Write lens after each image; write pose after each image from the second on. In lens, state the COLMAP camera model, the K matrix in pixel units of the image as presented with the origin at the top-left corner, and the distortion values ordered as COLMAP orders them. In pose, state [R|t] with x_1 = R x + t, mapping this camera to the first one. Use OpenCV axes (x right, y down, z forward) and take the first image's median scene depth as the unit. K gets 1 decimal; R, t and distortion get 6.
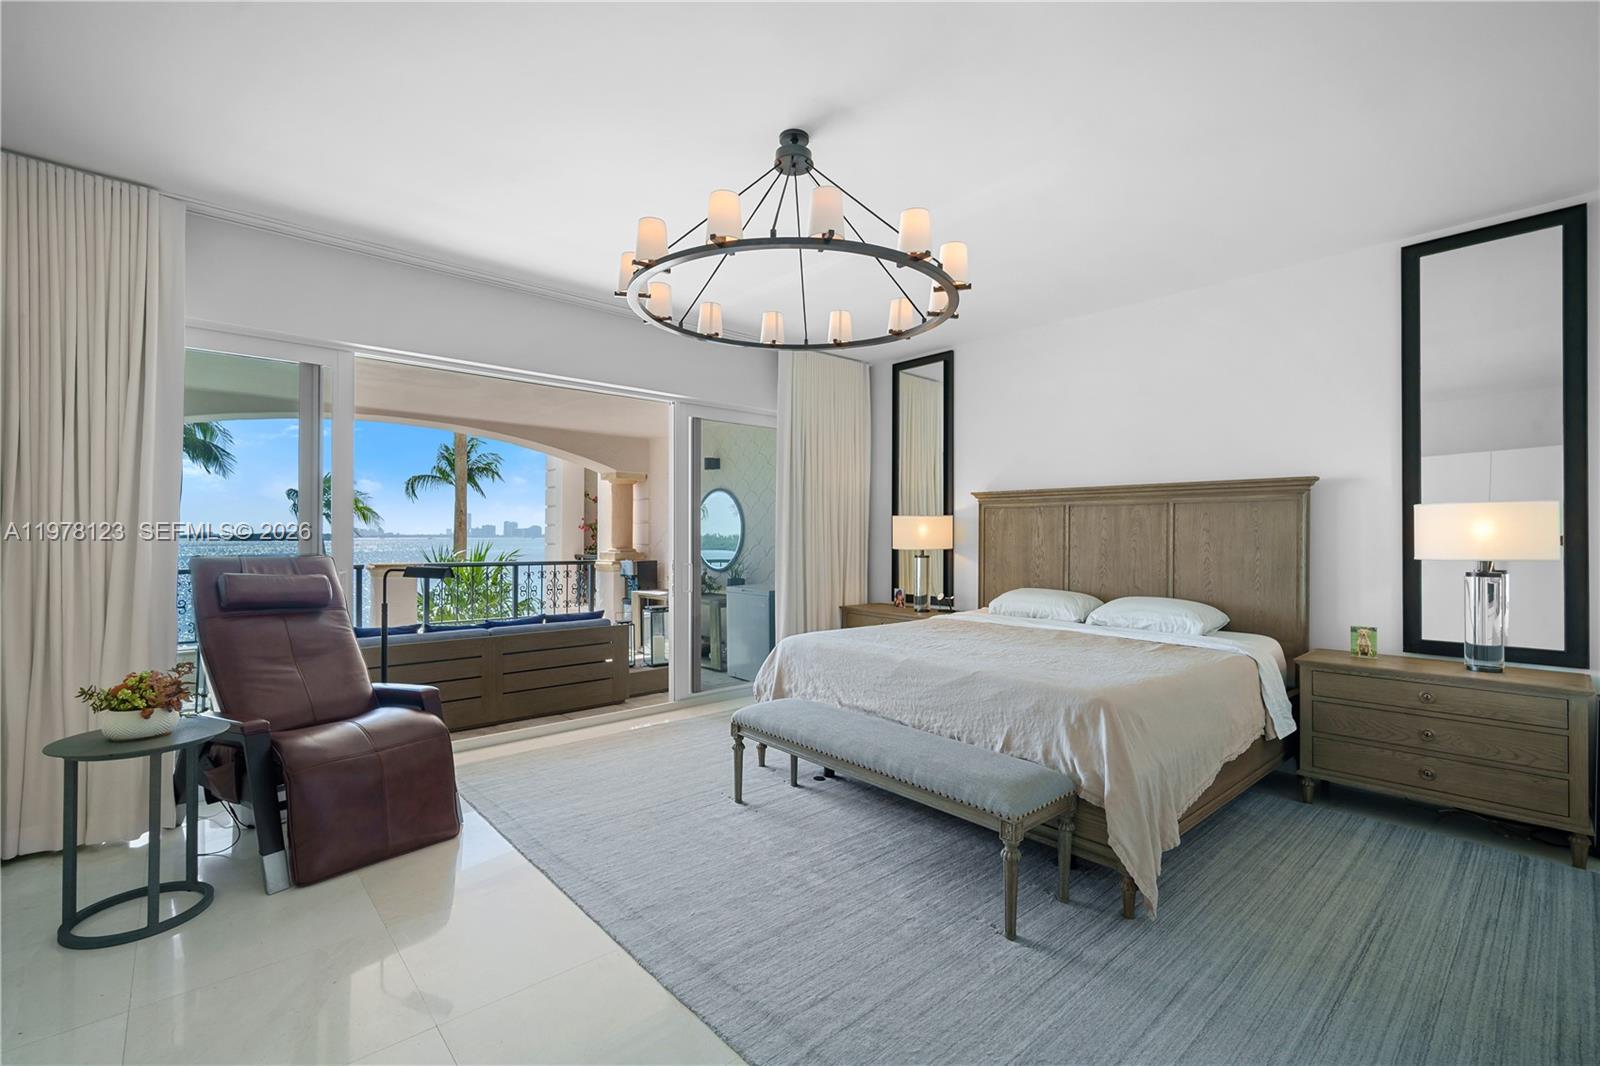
lens RADIAL K [[704.9, 0, 803.3], [0, 704.9, 533.0], [0, 0, 1]] dist [0.001034, 0.000533]
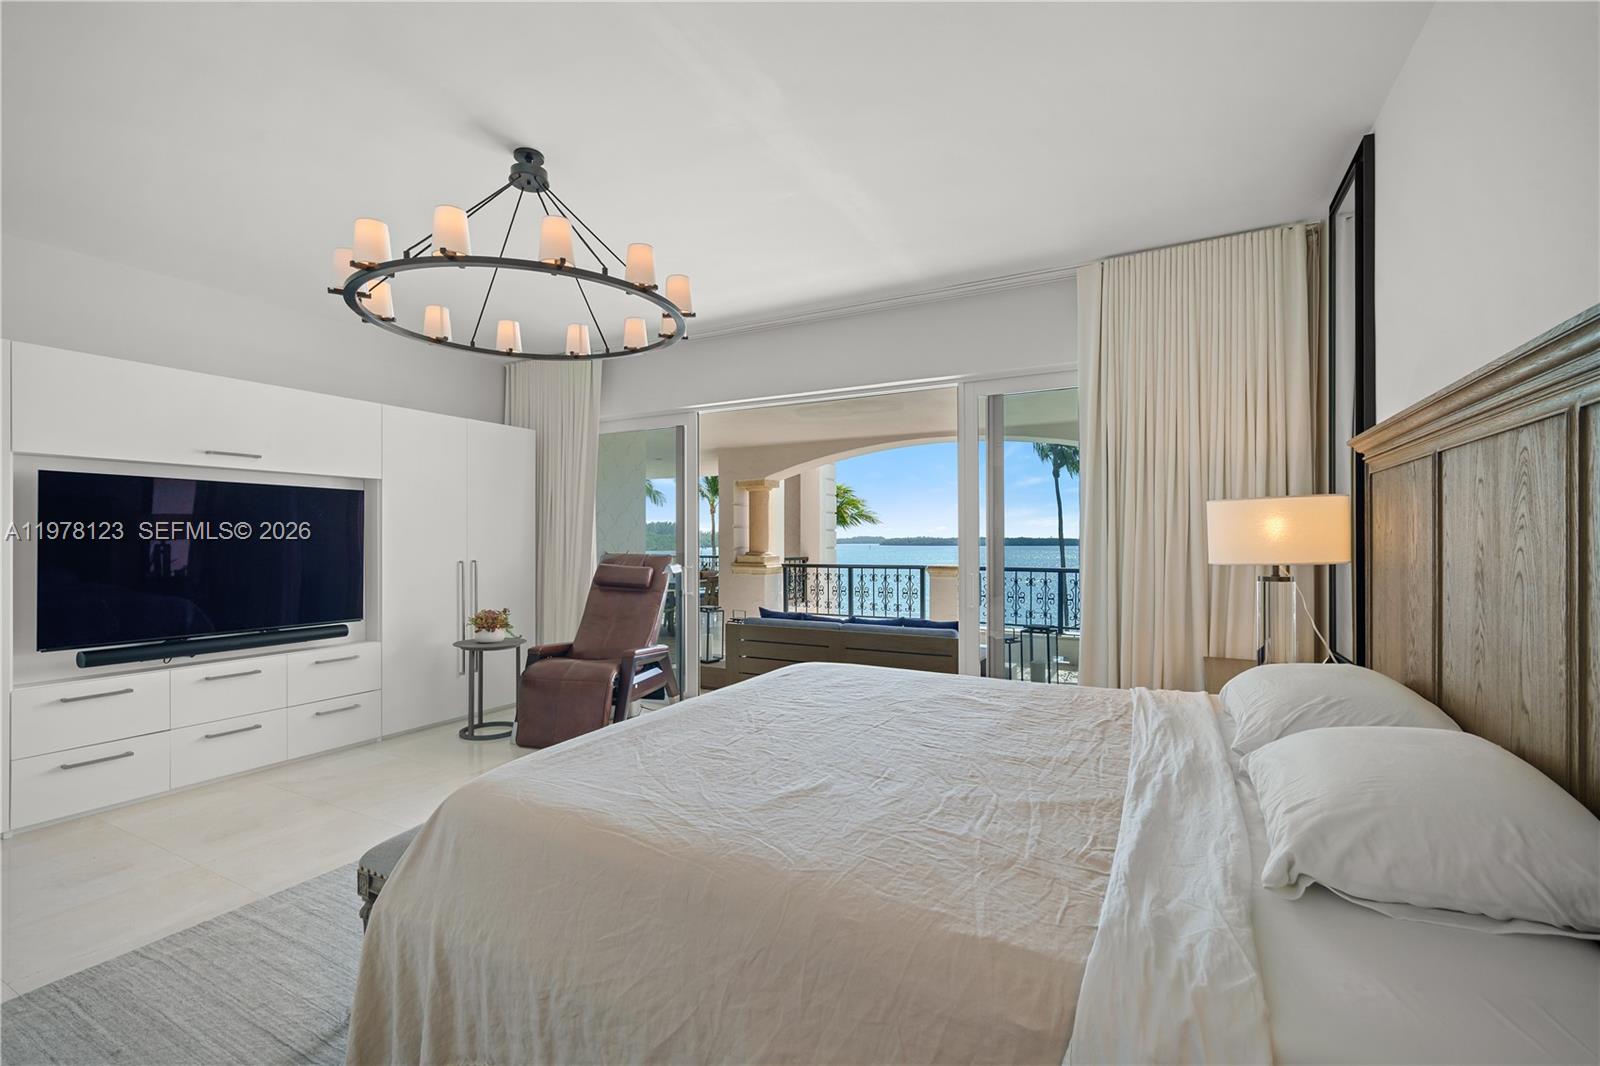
lens RADIAL K [[704.9, 0, 803.3], [0, 704.9, 533.0], [0, 0, 1]] dist [0.001034, 0.000533]
pose [[0.333419, -0.014264, -0.942671, 0.431146], [0.007790, 0.999893, -0.012374, 0.003852], [0.942747, -0.003218, 0.333494, 0.410124]]
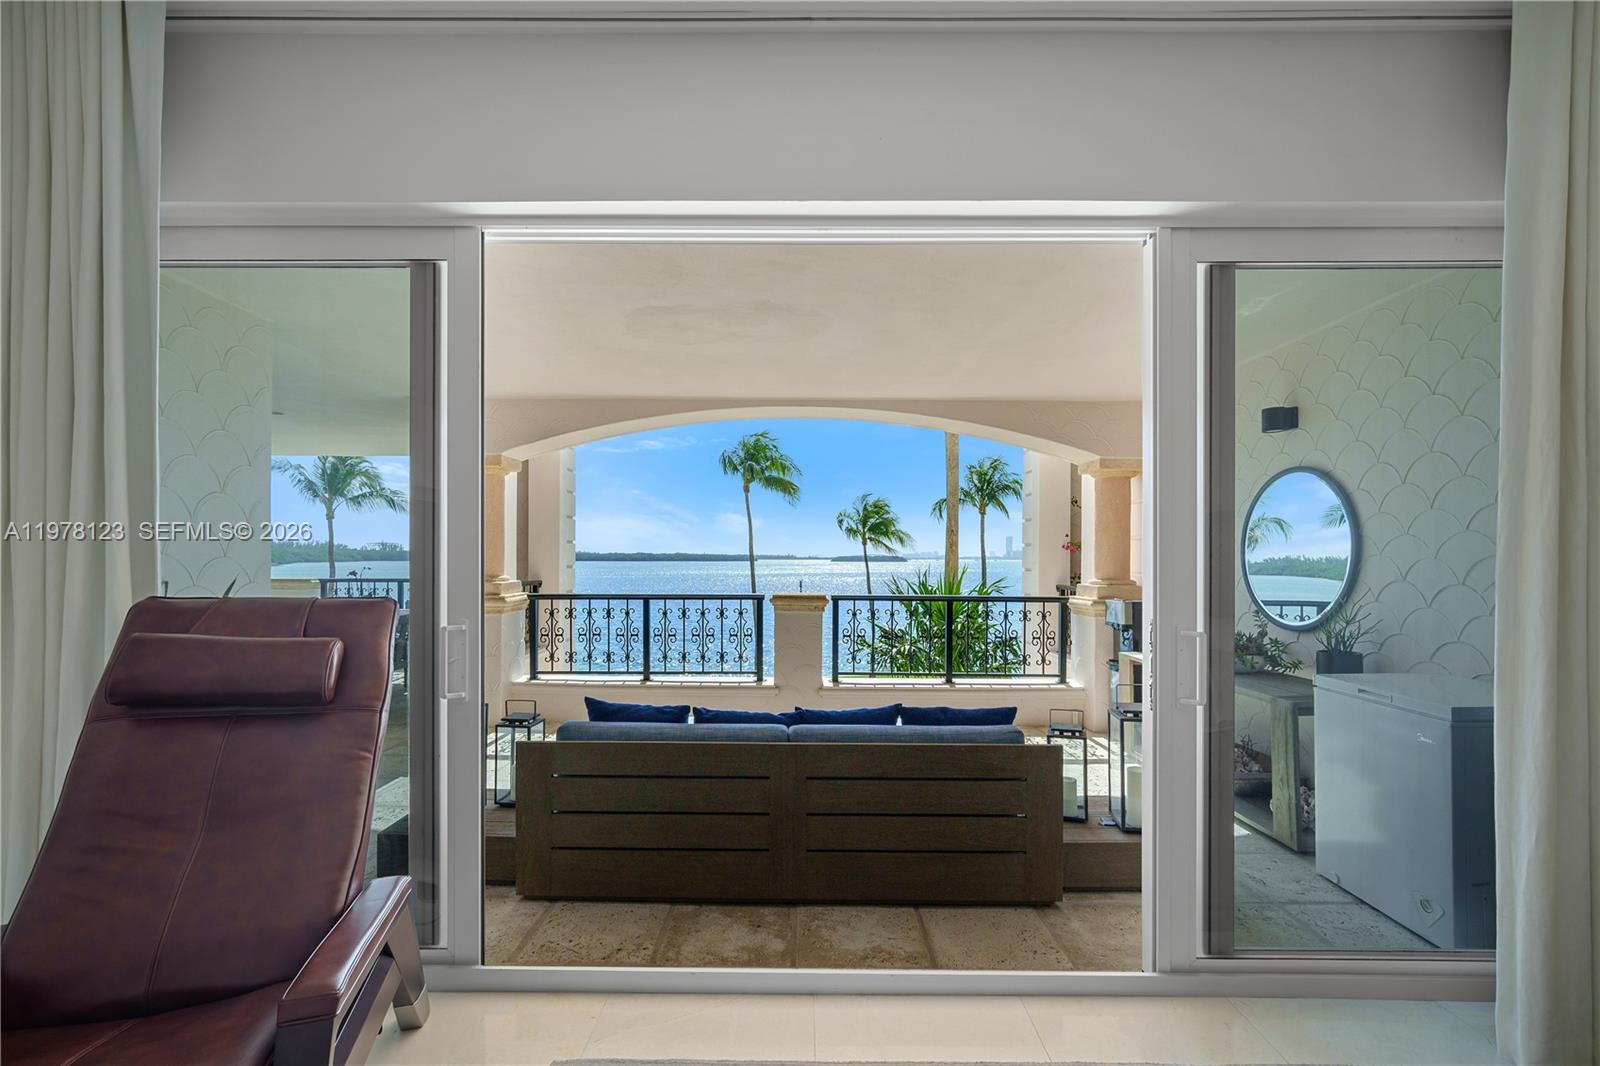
lens RADIAL K [[694.0, 0, 805.3], [0, 694.0, 559.2], [0, 0, 1]] dist [0.001248, 0.000220]
pose [[0.736321, 0.003550, -0.676623, -0.046226], [0.001362, 0.999976, 0.006728, -0.000954], [0.676631, -0.005876, 0.736299, 0.437156]]
